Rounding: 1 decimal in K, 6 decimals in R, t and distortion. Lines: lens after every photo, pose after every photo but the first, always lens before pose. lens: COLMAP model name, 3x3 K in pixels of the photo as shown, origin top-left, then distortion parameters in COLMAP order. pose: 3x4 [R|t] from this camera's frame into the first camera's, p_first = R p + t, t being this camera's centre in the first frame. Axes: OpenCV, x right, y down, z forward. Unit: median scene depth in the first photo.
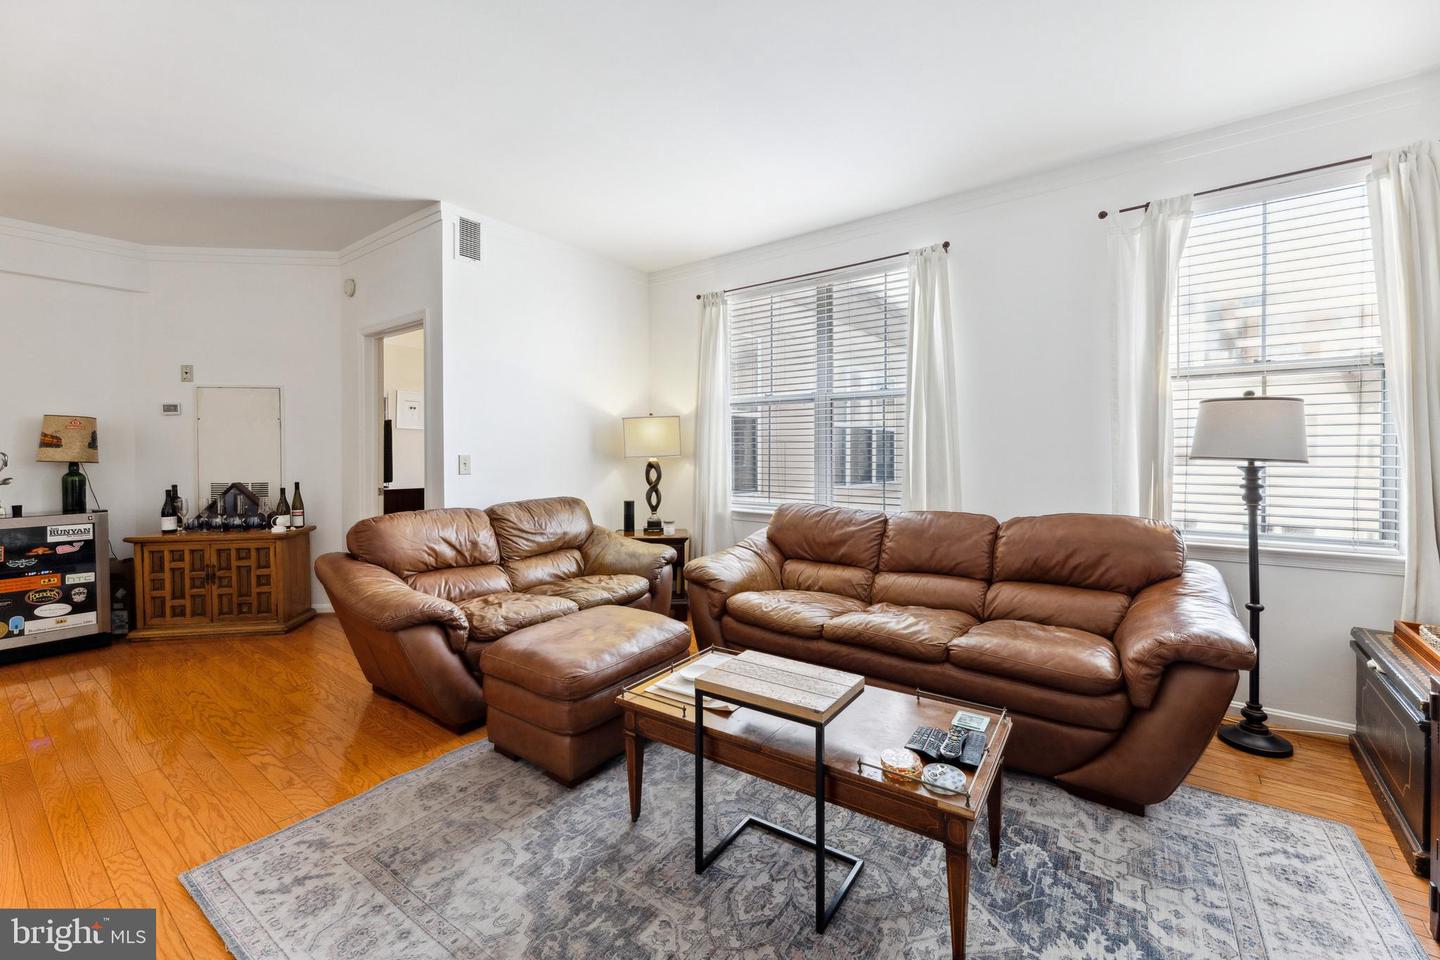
lens RADIAL K [[584.2, 0, 717.5], [0, 584.2, 462.3], [0, 0, 1]] dist [0.001802, -0.000892]
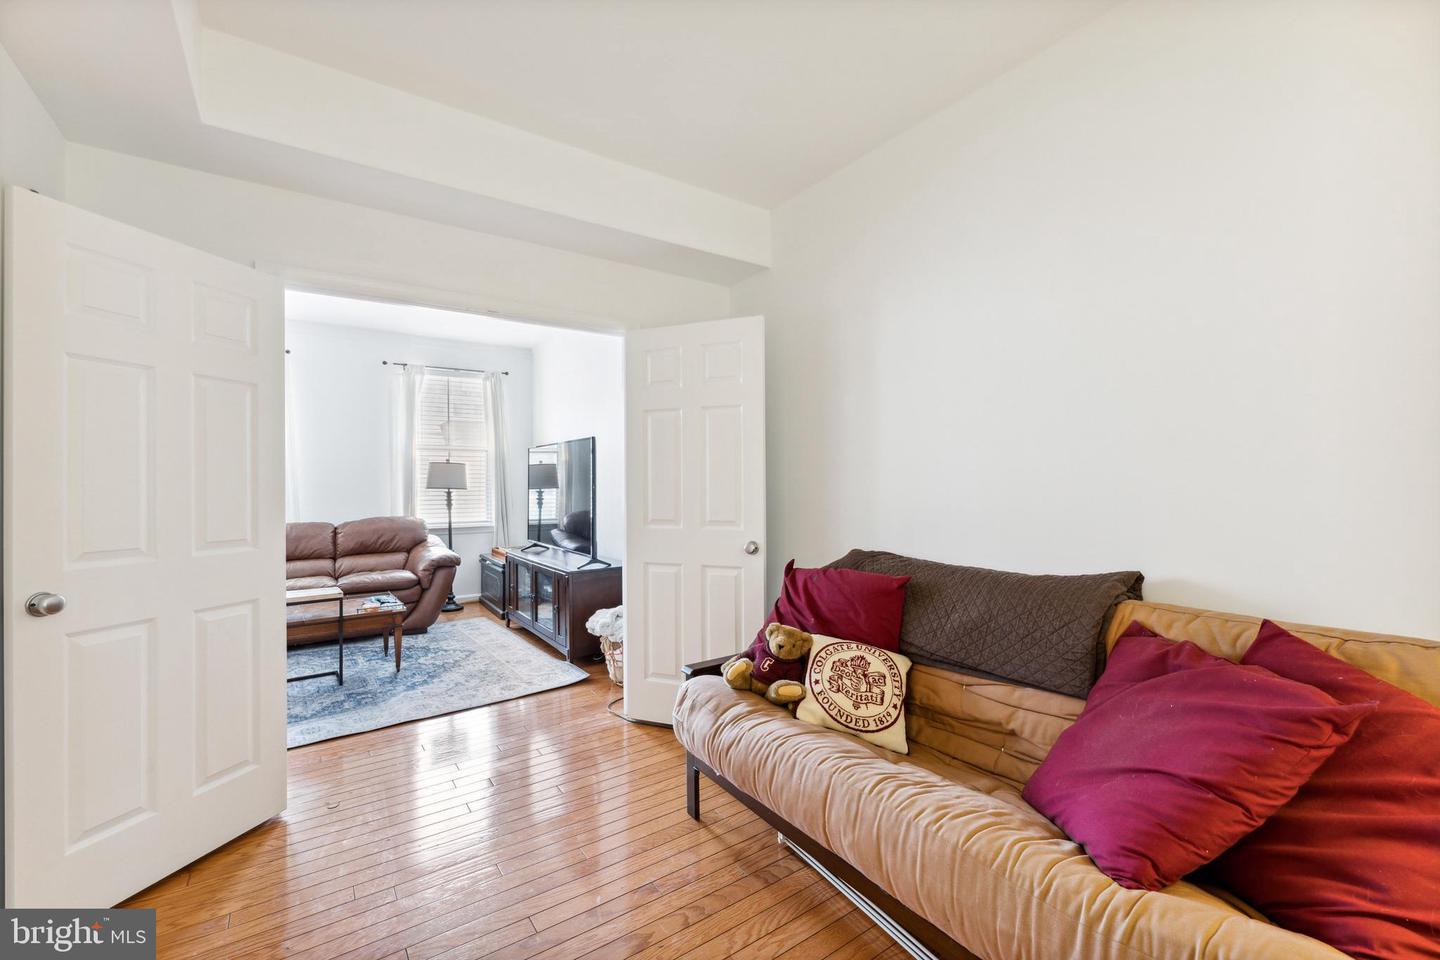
lens RADIAL K [[610.0, 0, 716.9], [0, 610.0, 477.5], [0, 0, 1]] dist [0.004138, -0.001085]
pose [[0.315097, 0.011873, 0.948985, -0.758568], [0.016480, 0.999703, -0.017980, 0.009477], [-0.948916, 0.021305, 0.314808, -0.559241]]
